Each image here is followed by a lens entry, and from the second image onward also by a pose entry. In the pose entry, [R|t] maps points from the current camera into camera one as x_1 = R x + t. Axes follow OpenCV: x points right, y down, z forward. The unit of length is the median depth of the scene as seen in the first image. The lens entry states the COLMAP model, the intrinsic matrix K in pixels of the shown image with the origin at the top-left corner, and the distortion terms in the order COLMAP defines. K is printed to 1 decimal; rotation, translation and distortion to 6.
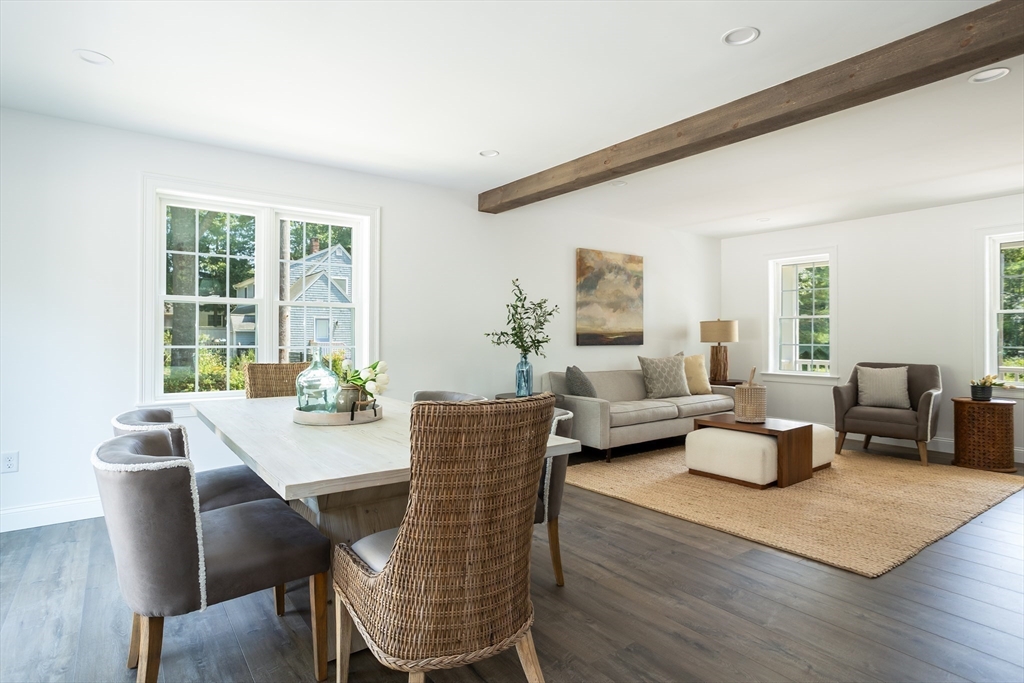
lens RADIAL K [[566.2, 0, 517.3], [0, 566.2, 330.1], [0, 0, 1]] dist [-0.005615, 0.017698]
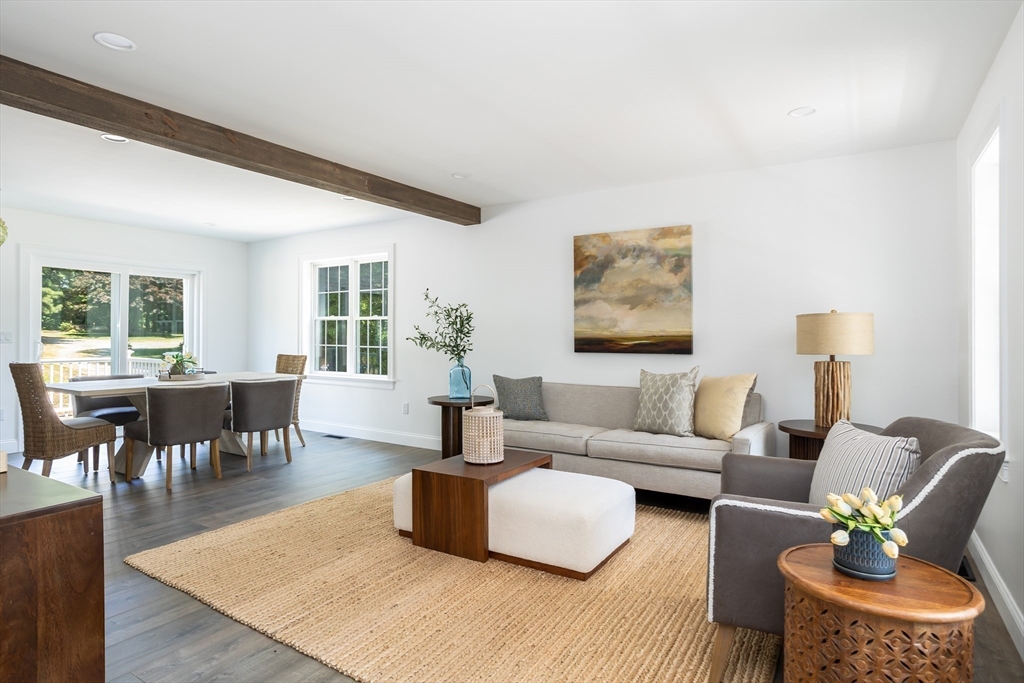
lens RADIAL K [[566.2, 0, 473.4], [0, 566.2, 332.8], [0, 0, 1]] dist [-0.005615, 0.017698]
pose [[0.309295, -0.002100, -0.950964, 0.865556], [0.006469, 0.999979, -0.000104, -0.002205], [0.950944, -0.006119, 0.309302, 0.599447]]
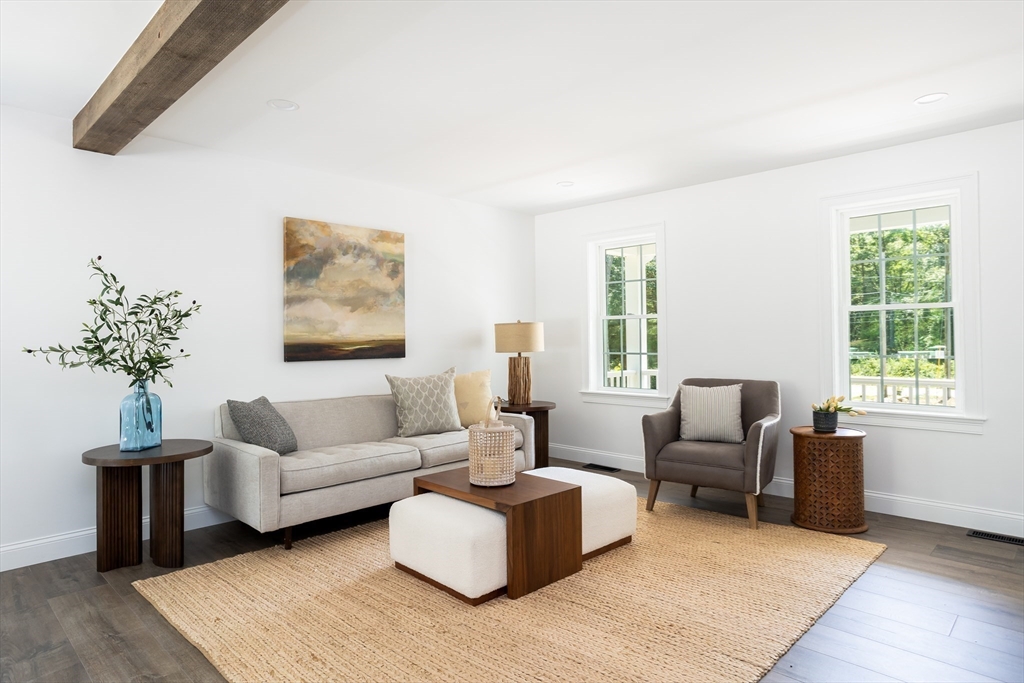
lens RADIAL K [[601.4, 0, 506.4], [0, 601.4, 328.0], [0, 0, 1]] dist [-0.025065, 0.020473]
pose [[0.991111, -0.007994, 0.132797, 0.273995], [0.008960, 0.999938, -0.006679, -0.005683], [-0.132735, 0.007809, 0.991121, 0.261681]]
